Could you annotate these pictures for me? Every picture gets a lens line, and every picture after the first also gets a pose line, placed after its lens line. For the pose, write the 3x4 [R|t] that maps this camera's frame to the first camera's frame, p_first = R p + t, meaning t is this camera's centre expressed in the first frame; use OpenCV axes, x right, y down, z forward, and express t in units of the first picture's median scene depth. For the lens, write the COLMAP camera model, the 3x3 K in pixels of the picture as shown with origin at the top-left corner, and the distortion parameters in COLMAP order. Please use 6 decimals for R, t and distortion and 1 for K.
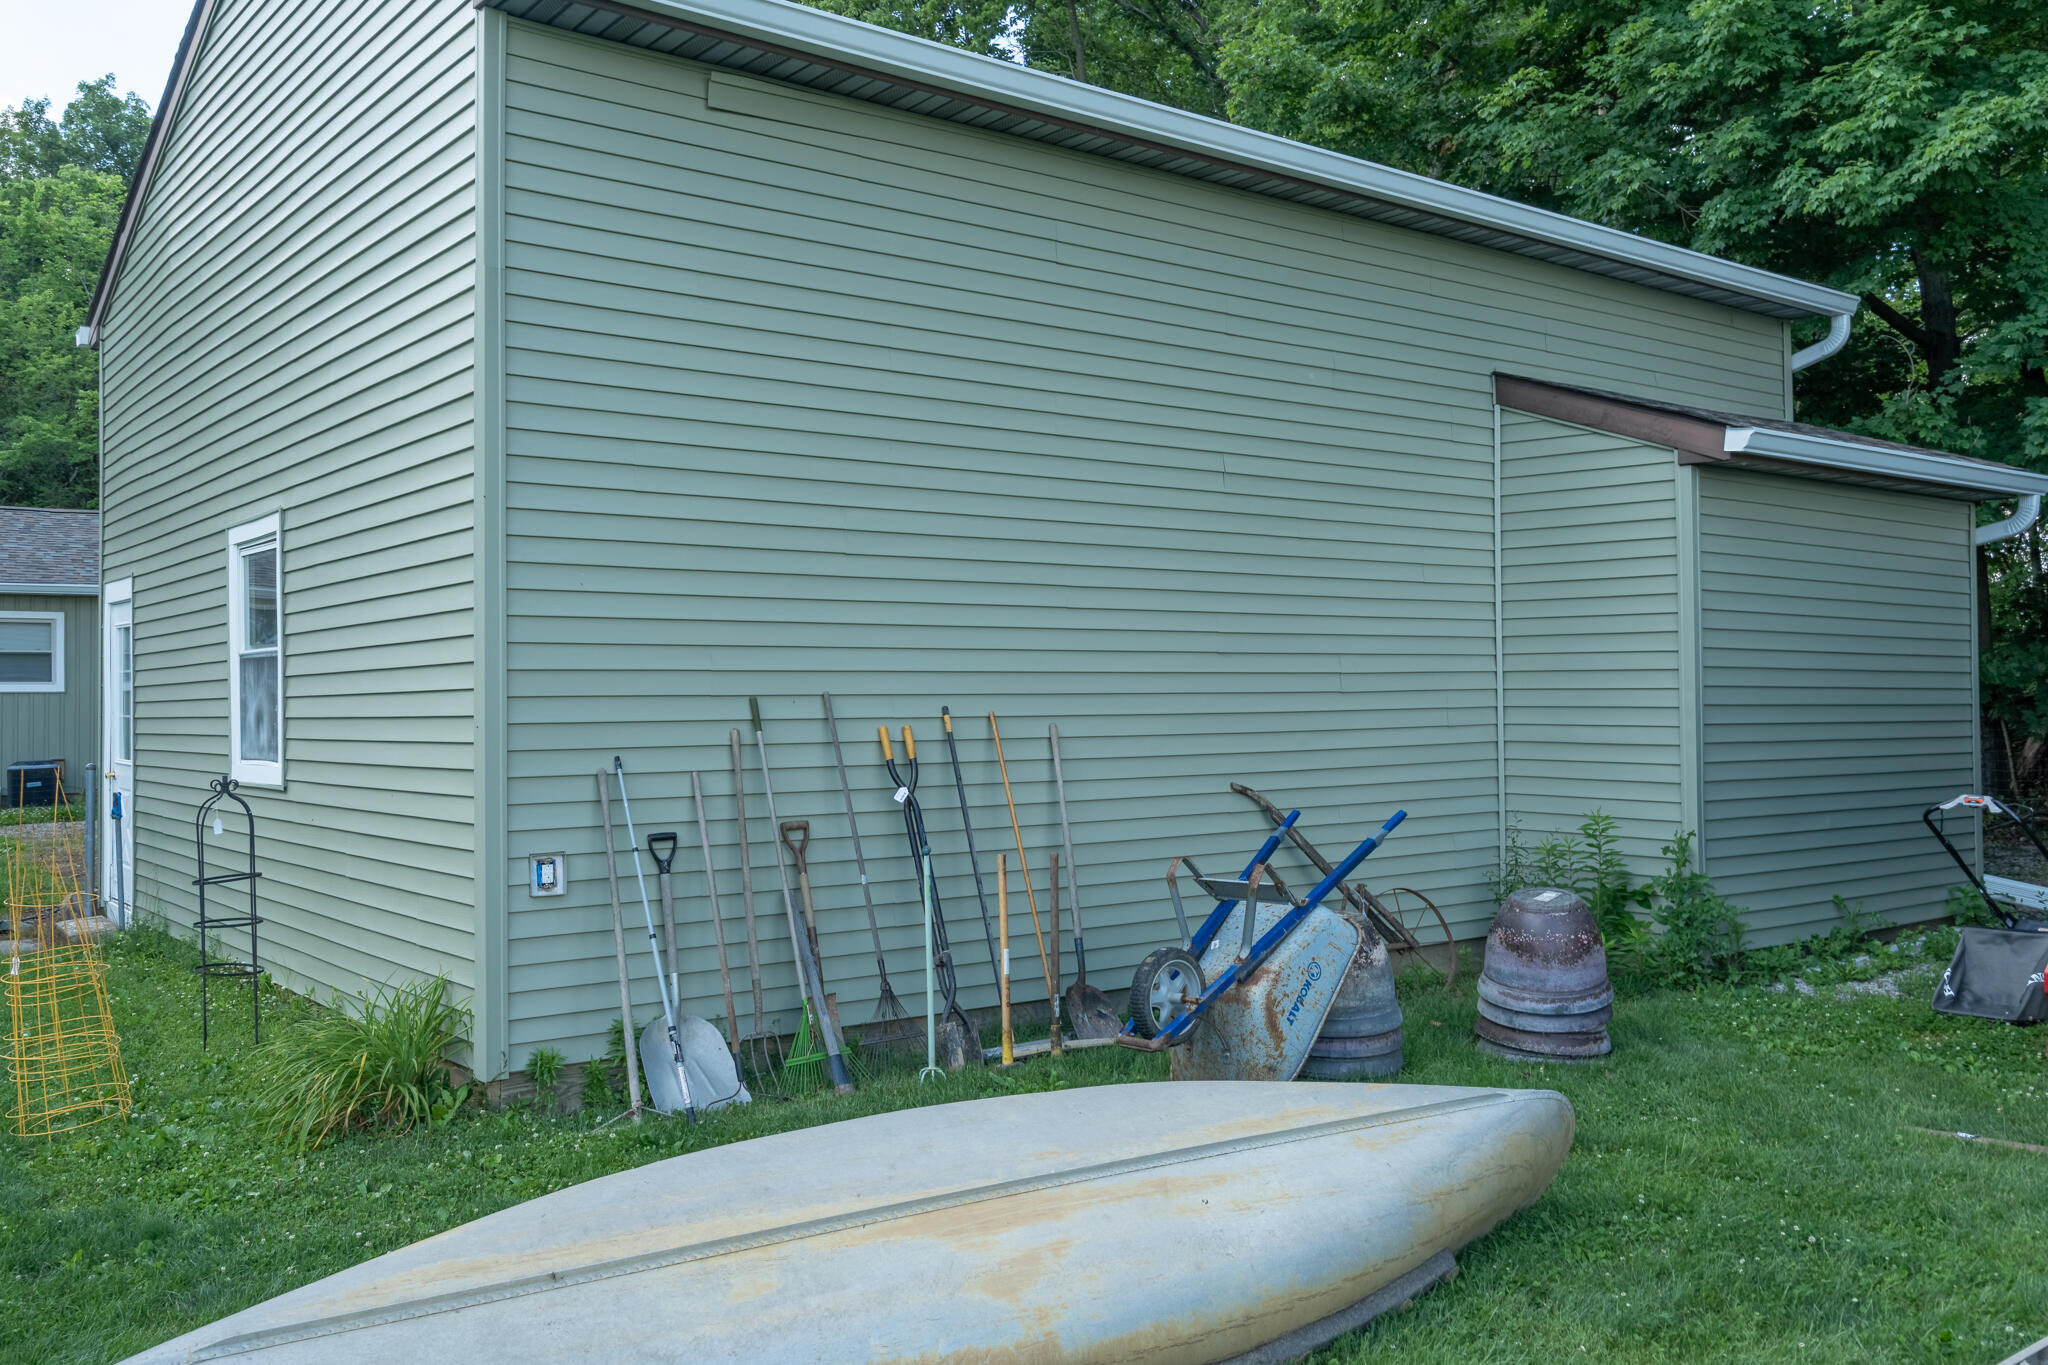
lens RADIAL K [[1763.6, 0, 1021.4], [0, 1763.6, 687.0], [0, 0, 1]] dist [-0.009475, 0.005534]
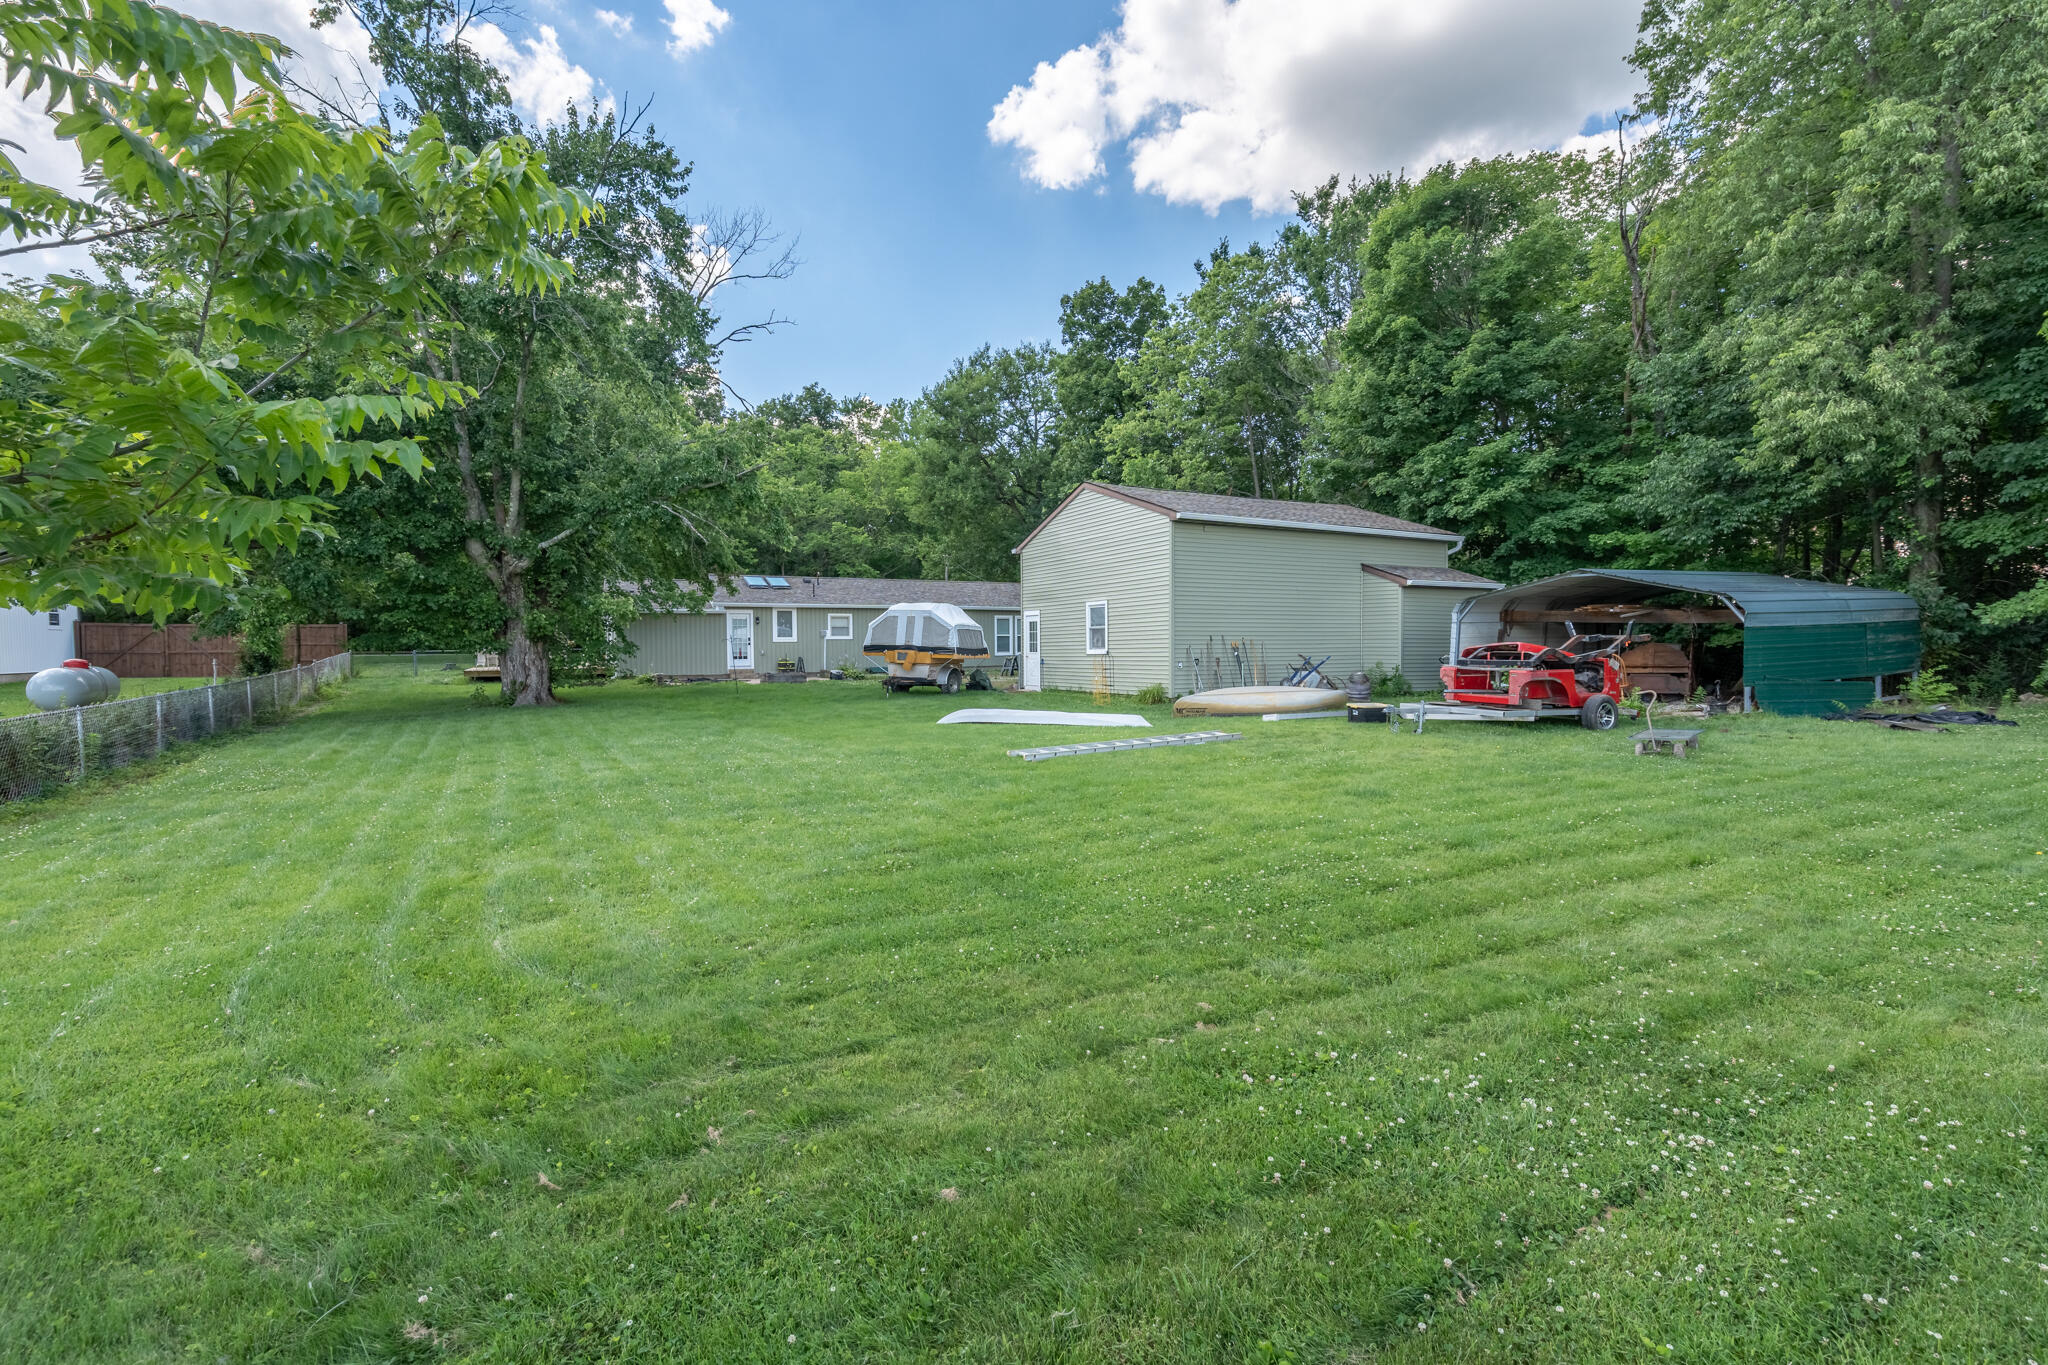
lens RADIAL K [[930.1, 0, 1028.9], [0, 930.1, 680.6], [0, 0, 1]] dist [0.000145, 0.000826]
pose [[0.986452, 0.008679, -0.163823, -0.150331], [-0.002021, 0.999167, 0.040762, 0.018823], [0.164040, -0.039879, 0.985647, -1.294848]]
